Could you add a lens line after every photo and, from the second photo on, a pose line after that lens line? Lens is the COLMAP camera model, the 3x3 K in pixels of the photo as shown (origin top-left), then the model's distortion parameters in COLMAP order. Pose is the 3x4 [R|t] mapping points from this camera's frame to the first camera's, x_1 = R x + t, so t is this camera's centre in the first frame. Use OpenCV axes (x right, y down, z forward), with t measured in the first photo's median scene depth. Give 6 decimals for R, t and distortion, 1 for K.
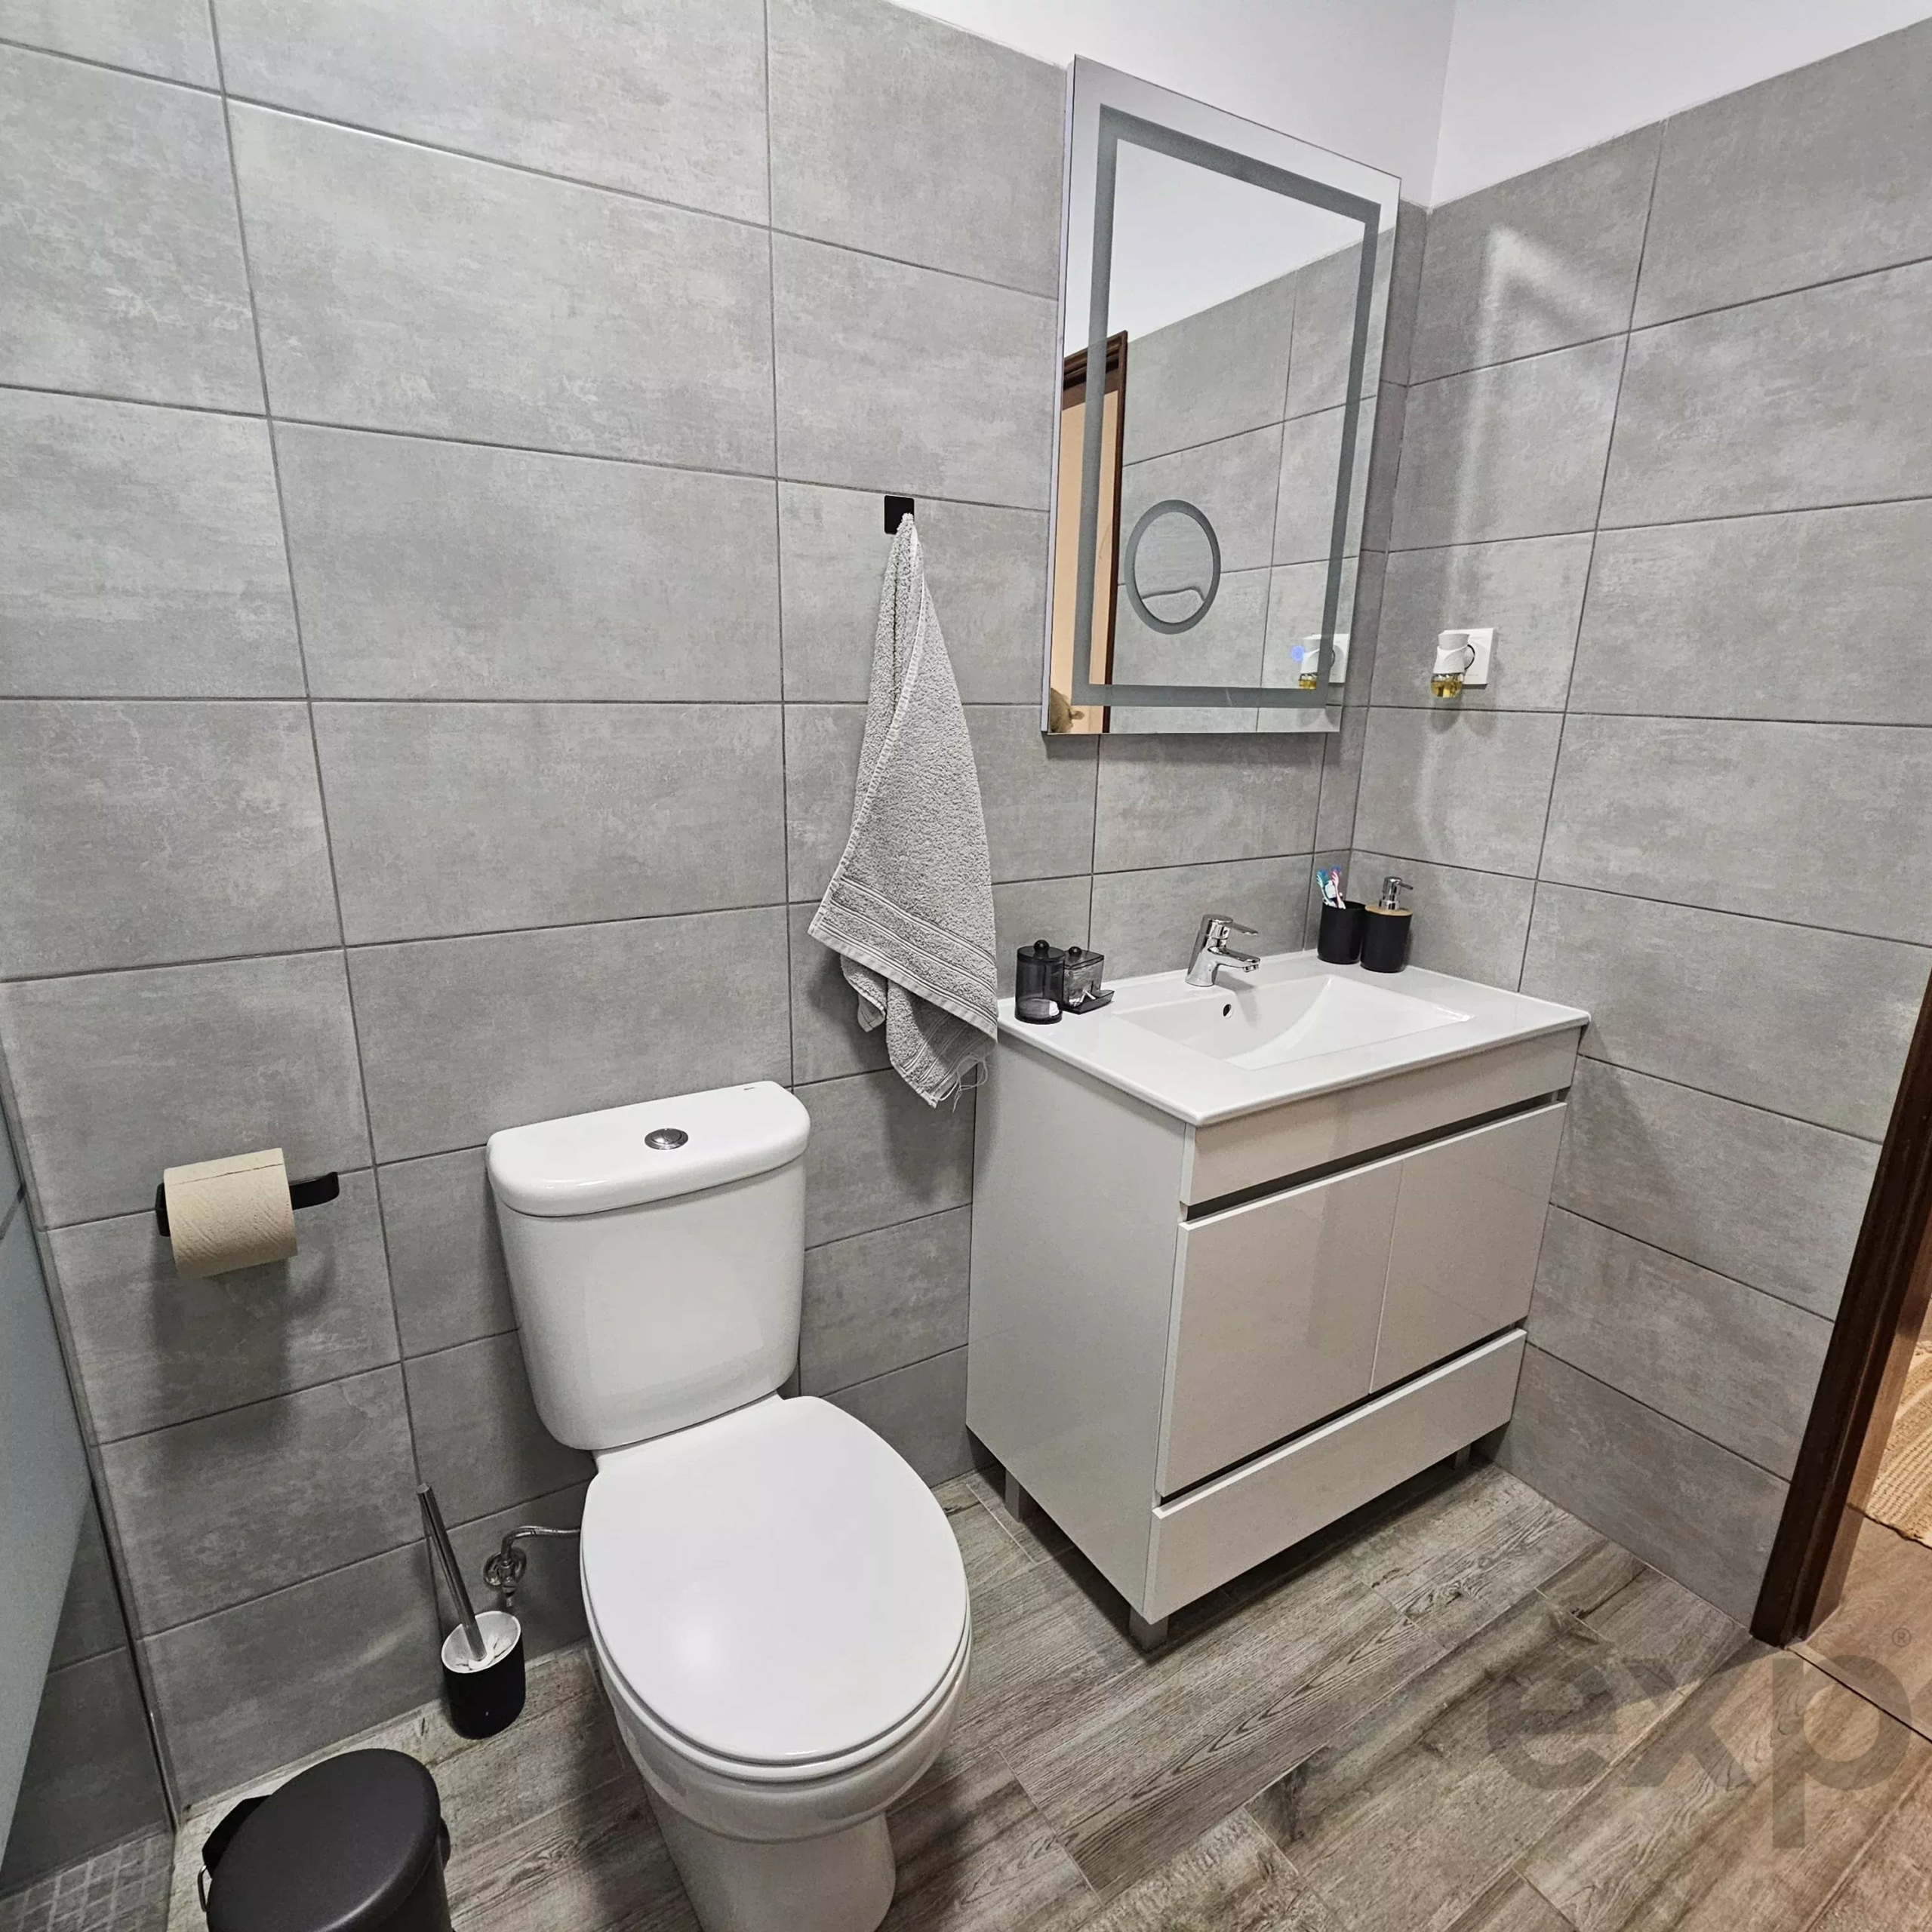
lens RADIAL K [[1061.0, 0, 954.6], [0, 1061.0, 974.7], [0, 0, 1]] dist [0.000107, 0.000719]
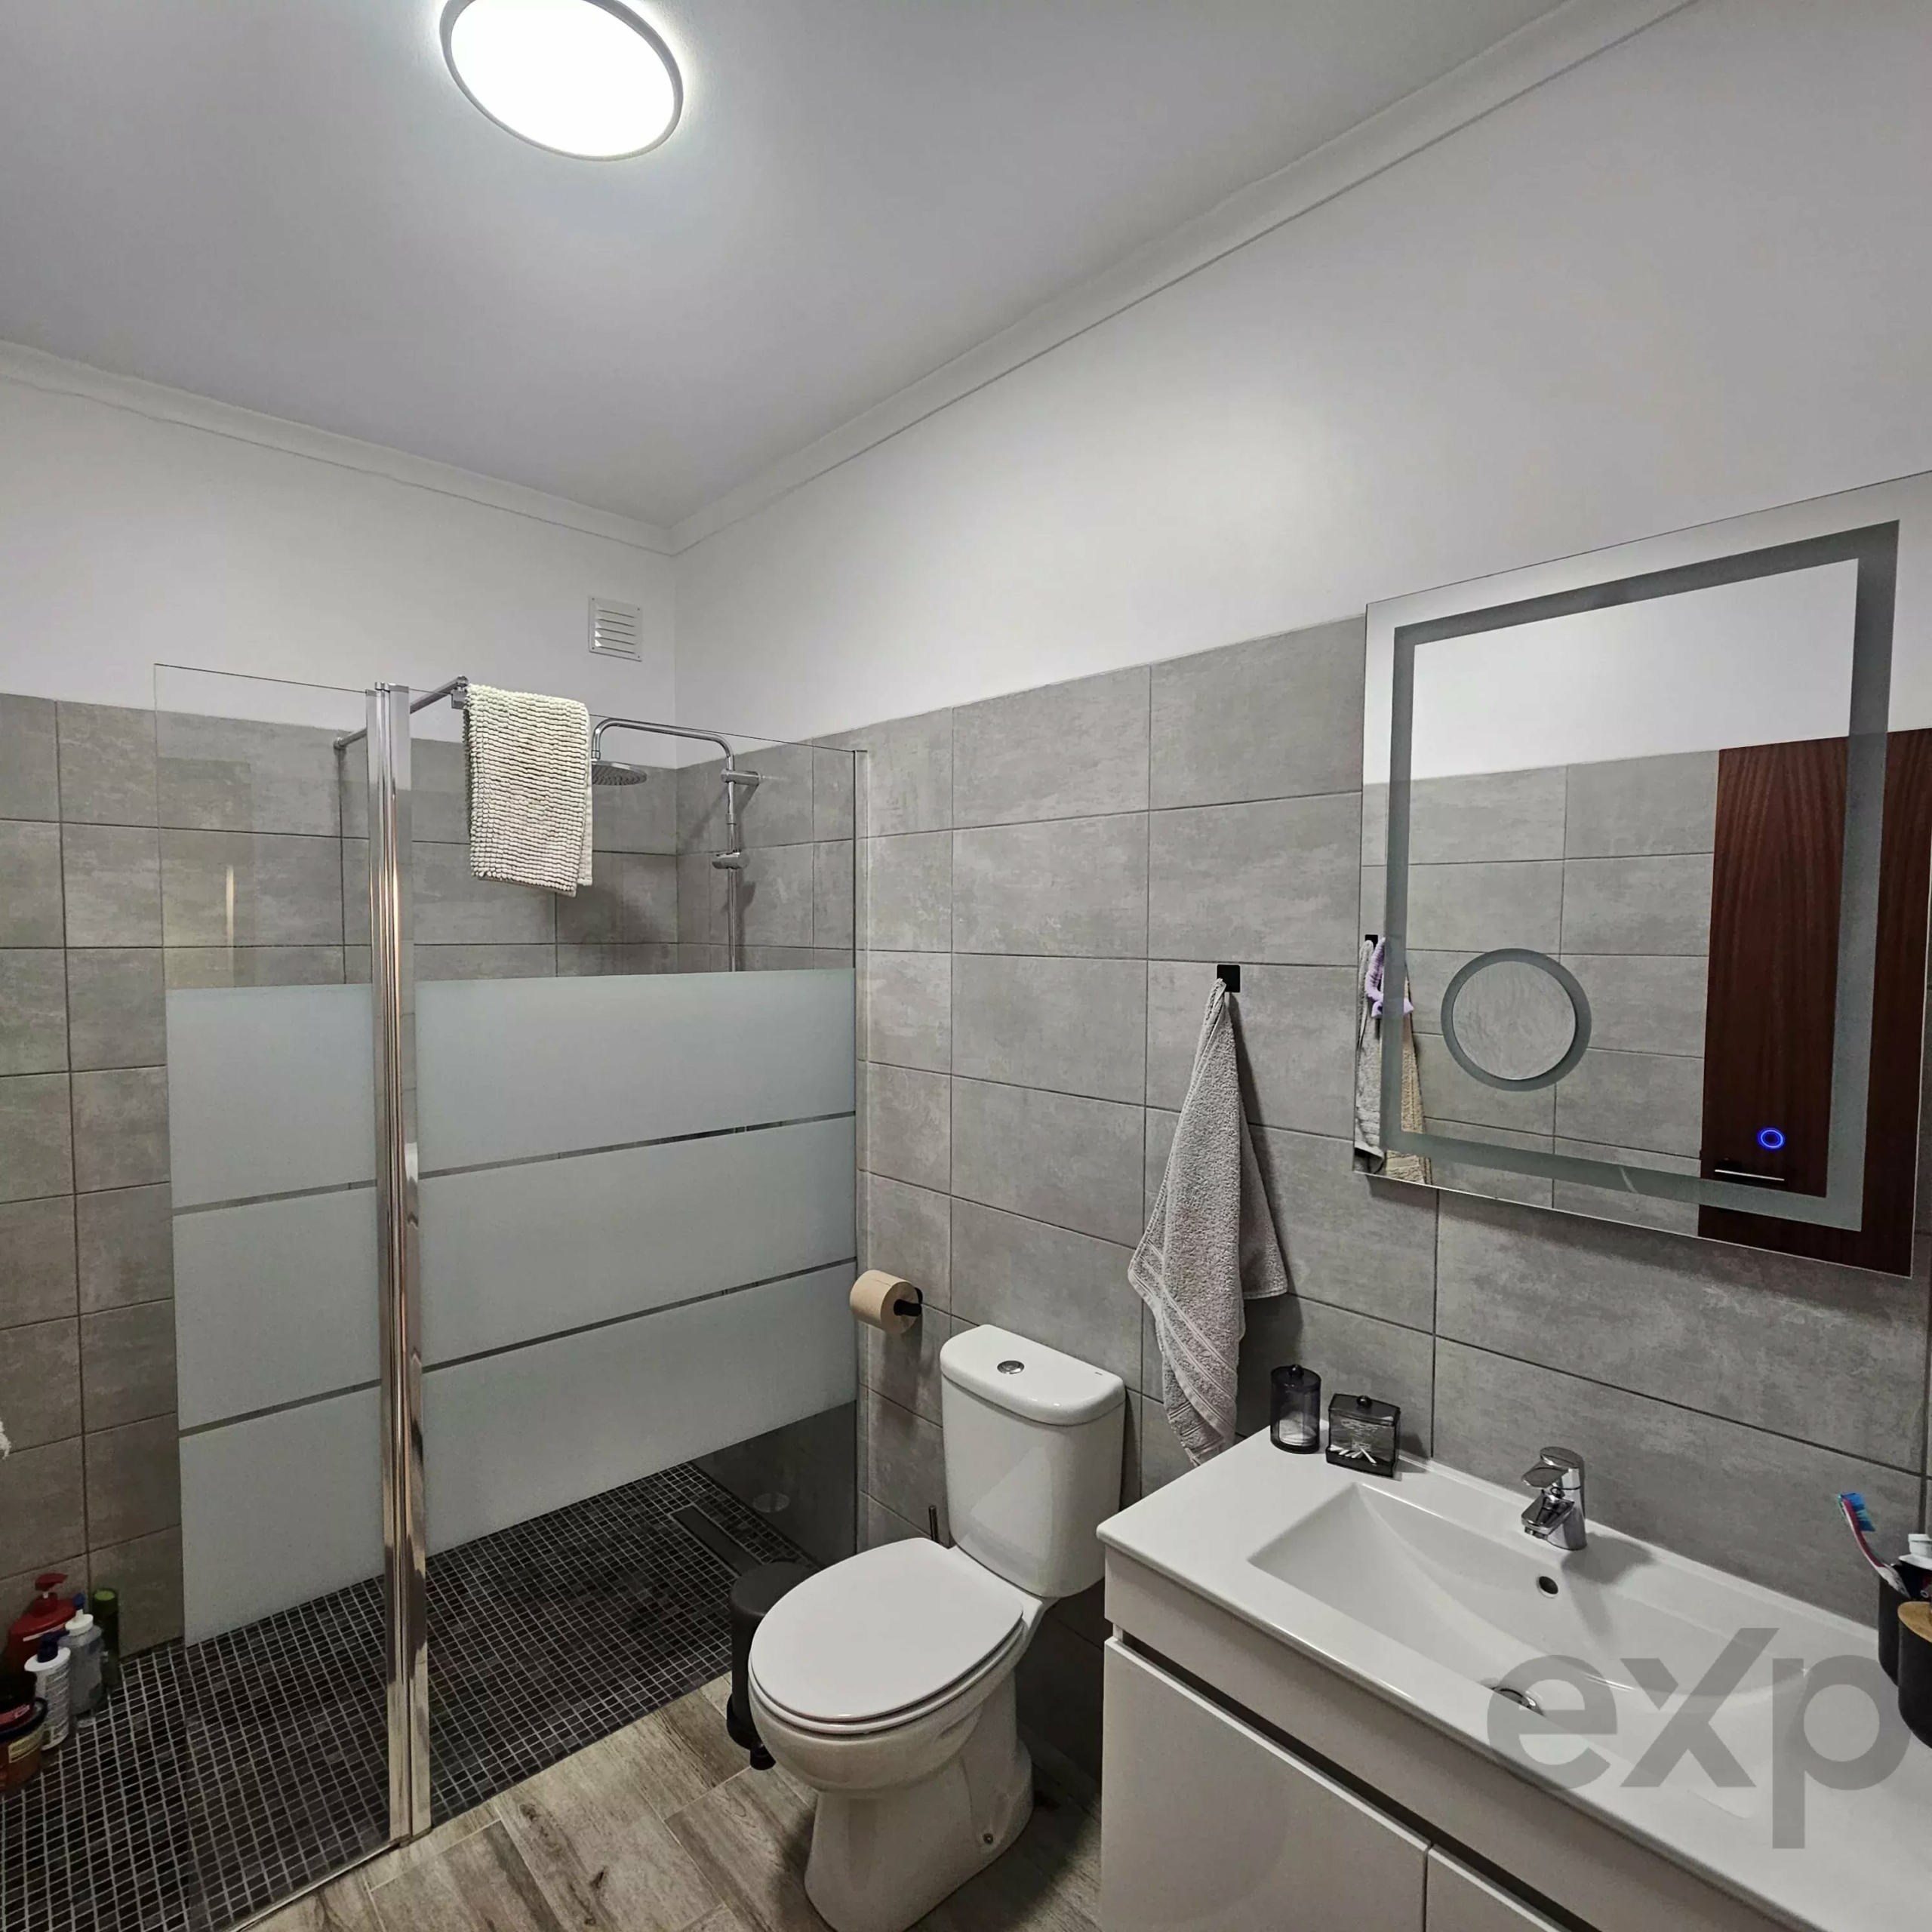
lens RADIAL K [[1061.0, 0, 954.6], [0, 1061.0, 974.7], [0, 0, 1]] dist [0.000107, 0.000719]
pose [[0.180375, 0.028919, -0.983173, 1.225751], [-0.263791, 0.964372, -0.020030, -0.347148], [0.947565, 0.262964, 0.181577, 0.486267]]
